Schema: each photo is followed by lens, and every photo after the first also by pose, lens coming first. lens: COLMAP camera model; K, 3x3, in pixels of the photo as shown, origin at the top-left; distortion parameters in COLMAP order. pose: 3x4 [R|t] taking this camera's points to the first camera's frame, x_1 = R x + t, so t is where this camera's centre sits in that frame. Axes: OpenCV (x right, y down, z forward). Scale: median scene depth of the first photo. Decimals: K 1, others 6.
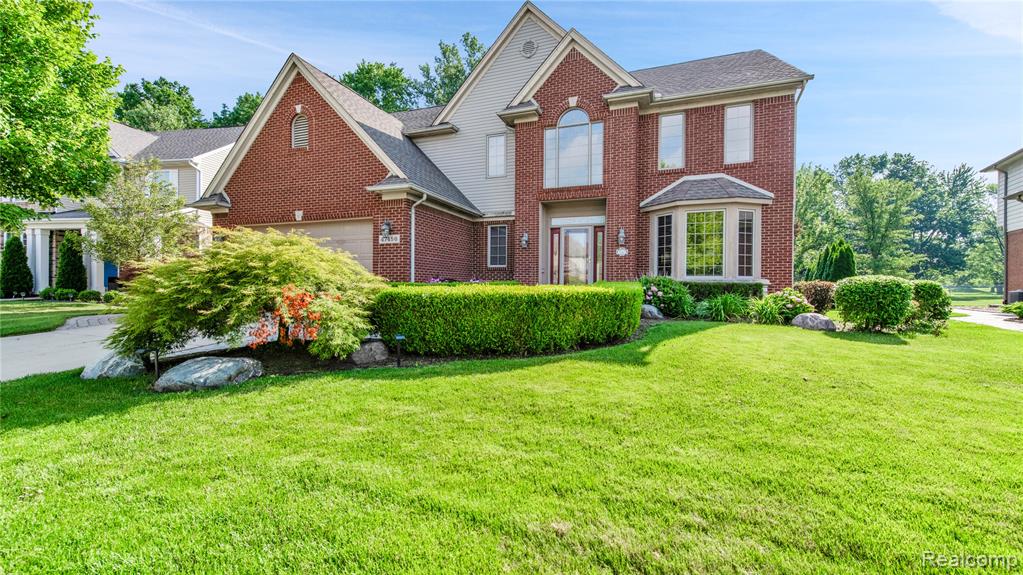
lens RADIAL K [[399.7, 0, 515.2], [0, 399.7, 286.5], [0, 0, 1]] dist [0.014164, 0.000354]
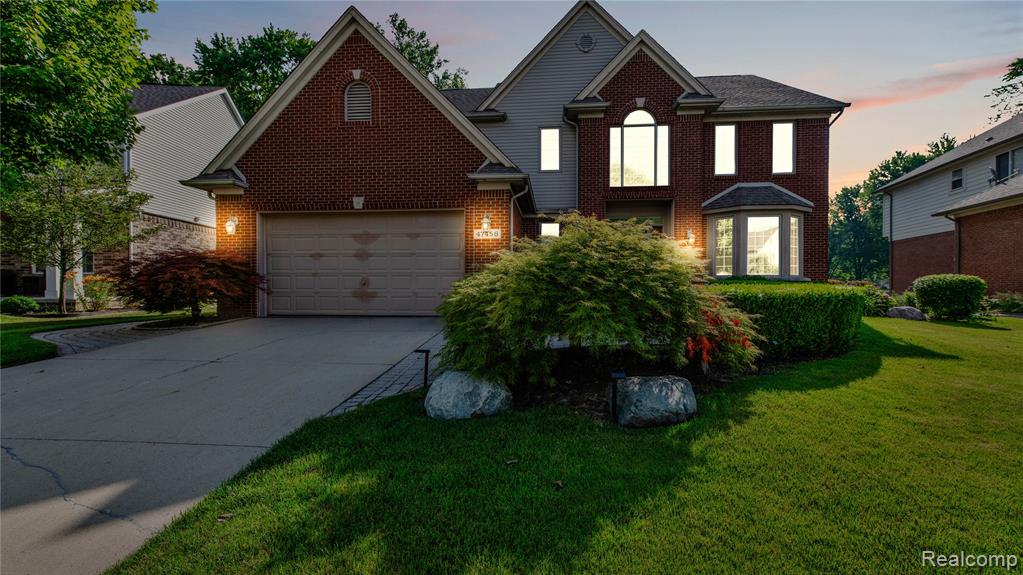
lens RADIAL K [[399.7, 0, 511.8], [0, 399.7, 285.8], [0, 0, 1]] dist [0.014164, 0.000354]
pose [[0.964721, -0.007178, 0.263177, -0.447211], [0.006742, 0.999974, 0.002560, -0.004137], [-0.263189, -0.000695, 0.964744, 0.112238]]
